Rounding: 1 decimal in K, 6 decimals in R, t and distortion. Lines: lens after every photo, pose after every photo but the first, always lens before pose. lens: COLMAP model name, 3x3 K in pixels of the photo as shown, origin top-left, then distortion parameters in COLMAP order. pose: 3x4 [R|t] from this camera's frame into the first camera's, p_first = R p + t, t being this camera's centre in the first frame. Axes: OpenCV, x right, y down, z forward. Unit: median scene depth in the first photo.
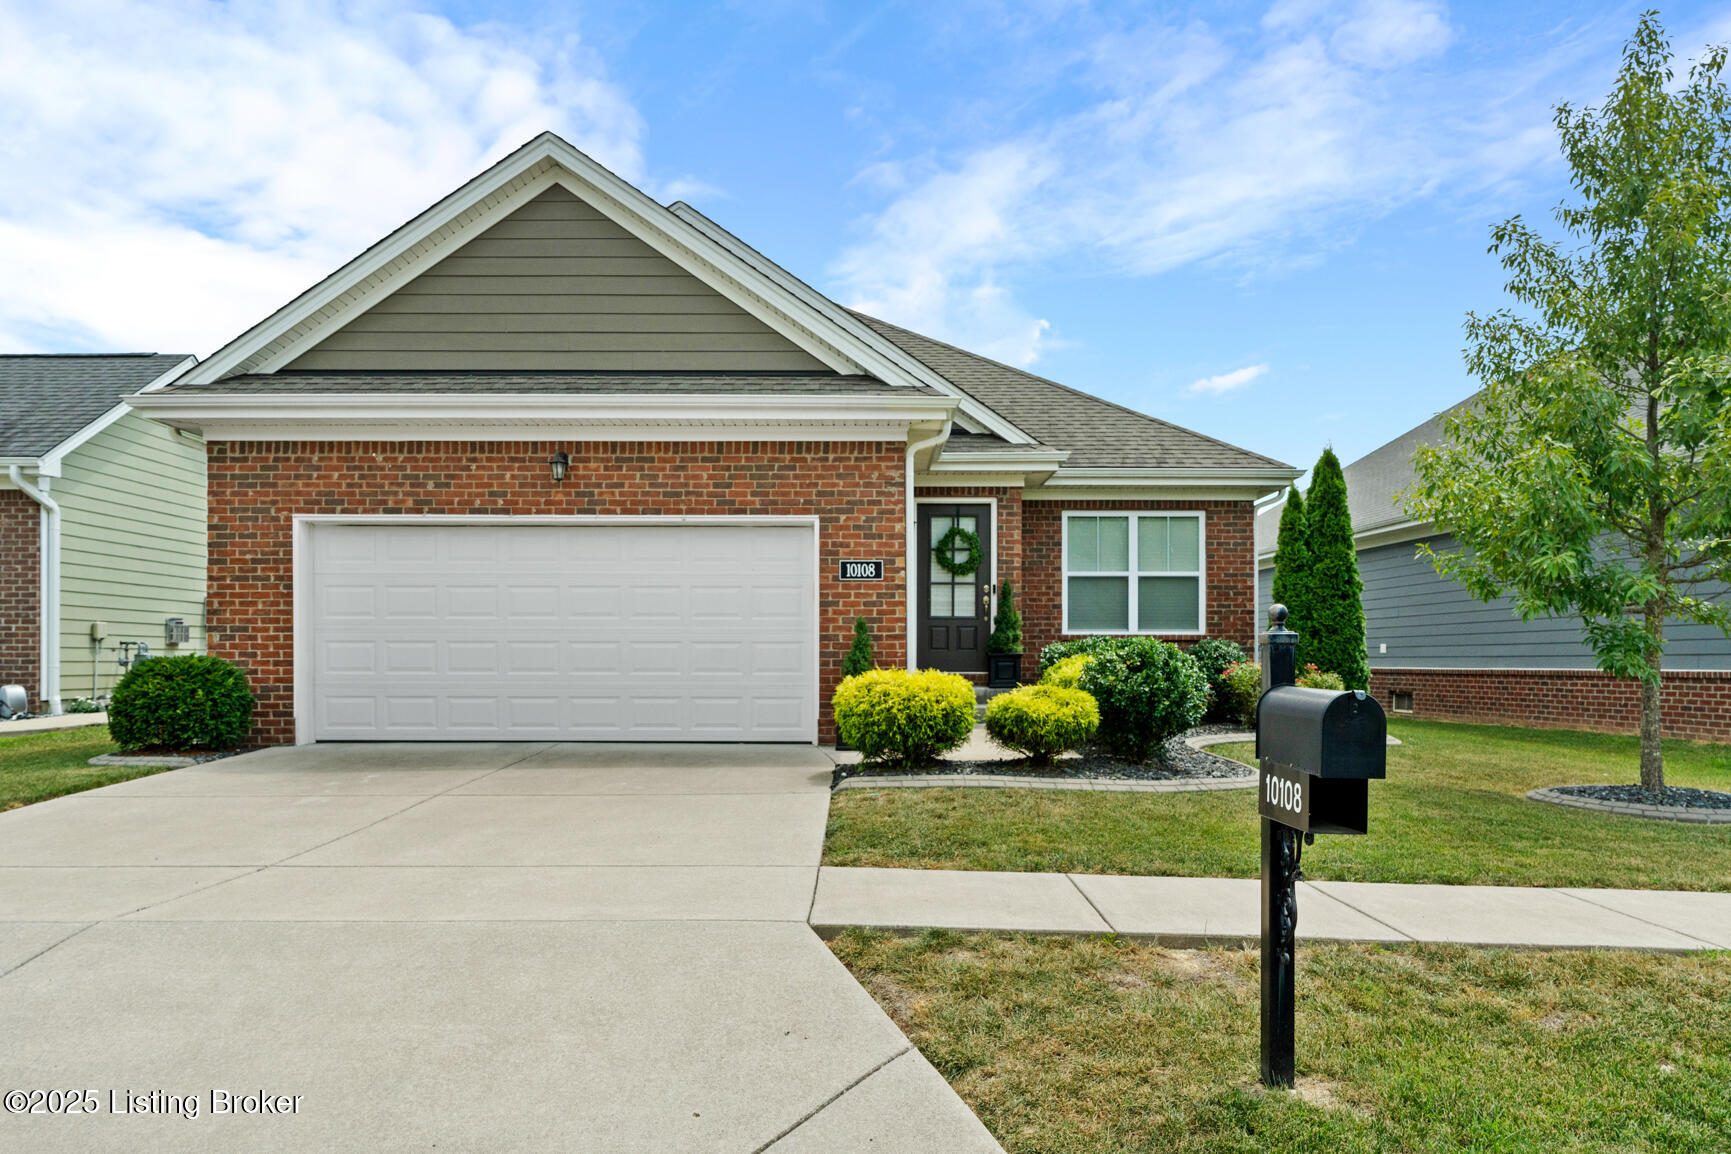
lens RADIAL K [[1112.4, 0, 905.7], [0, 1112.4, 648.1], [0, 0, 1]] dist [-0.008251, 0.009011]
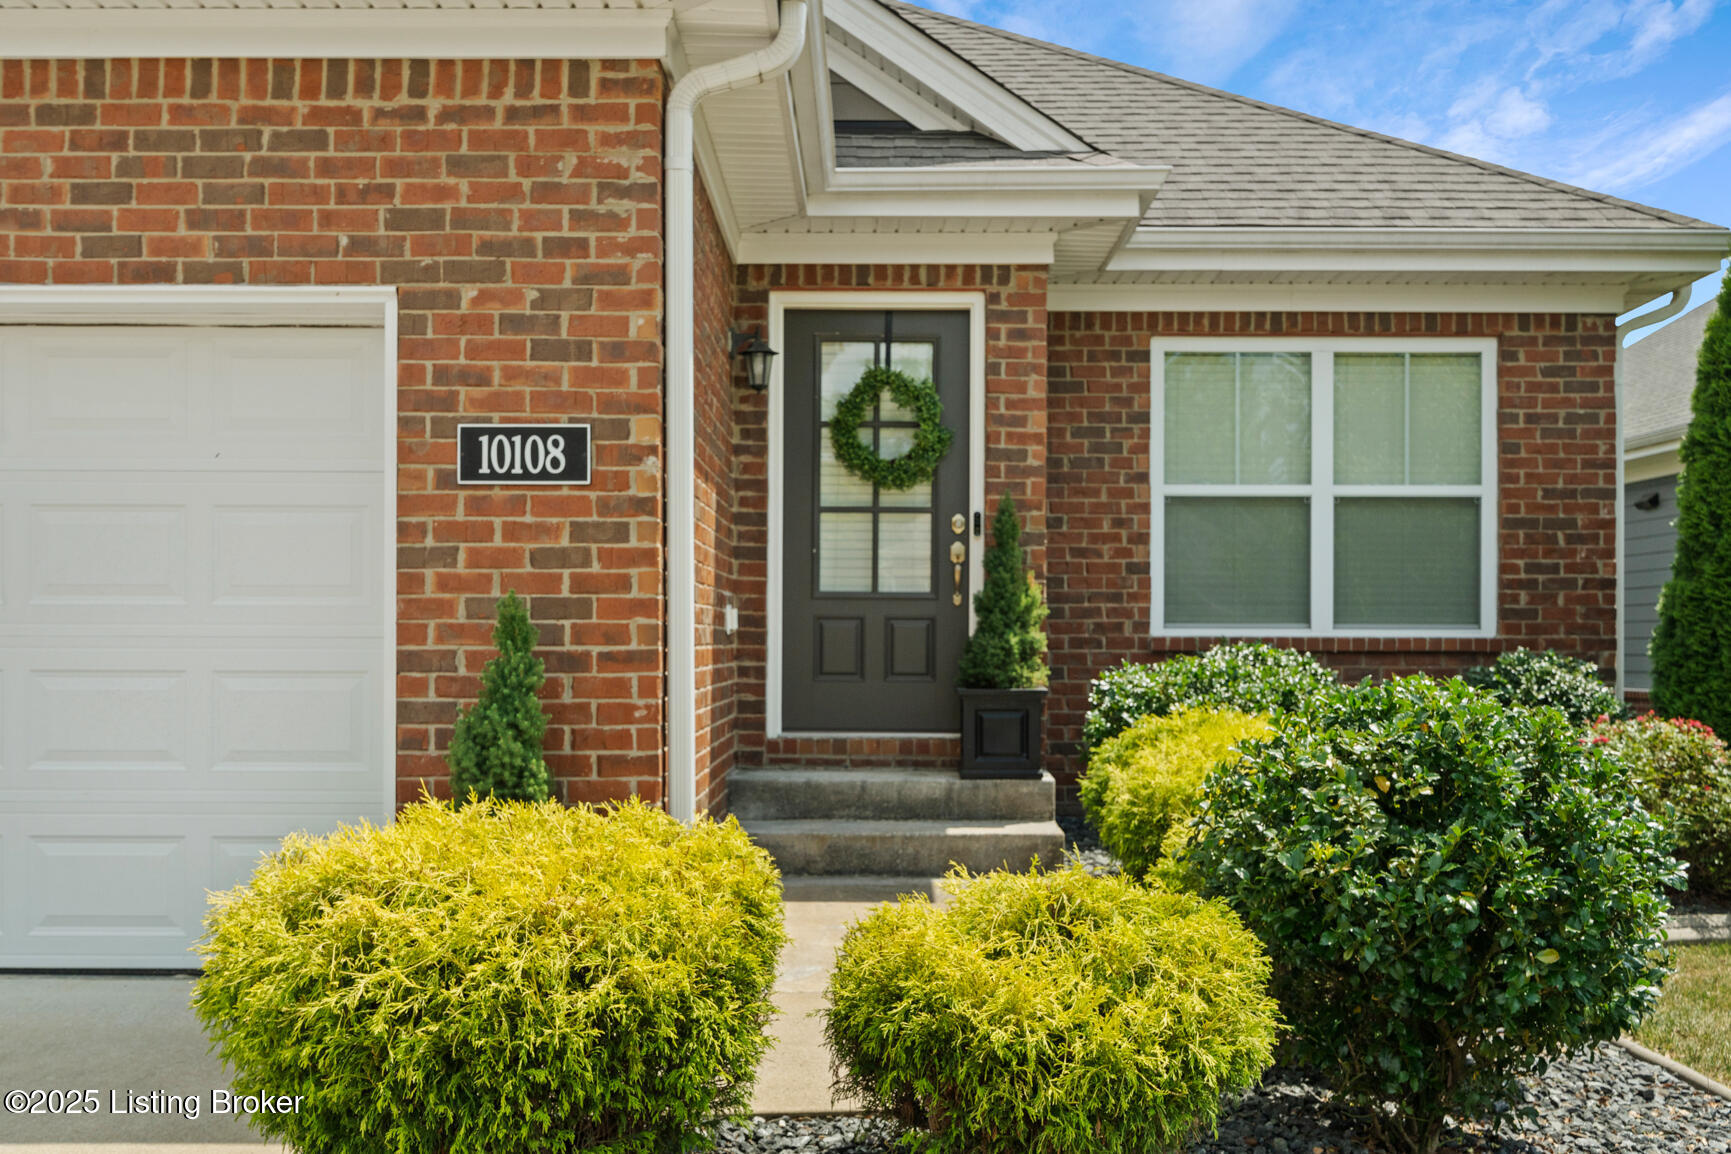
lens RADIAL K [[1753.7, 0, 916.1], [0, 1753.7, 642.5], [0, 0, 1]] dist [-0.001847, 0.000000]
pose [[0.999996, 0.002799, -0.000122, 0.074659], [-0.002799, 0.999987, 0.004204, -0.017370], [0.000133, -0.004203, 0.999991, 0.483690]]
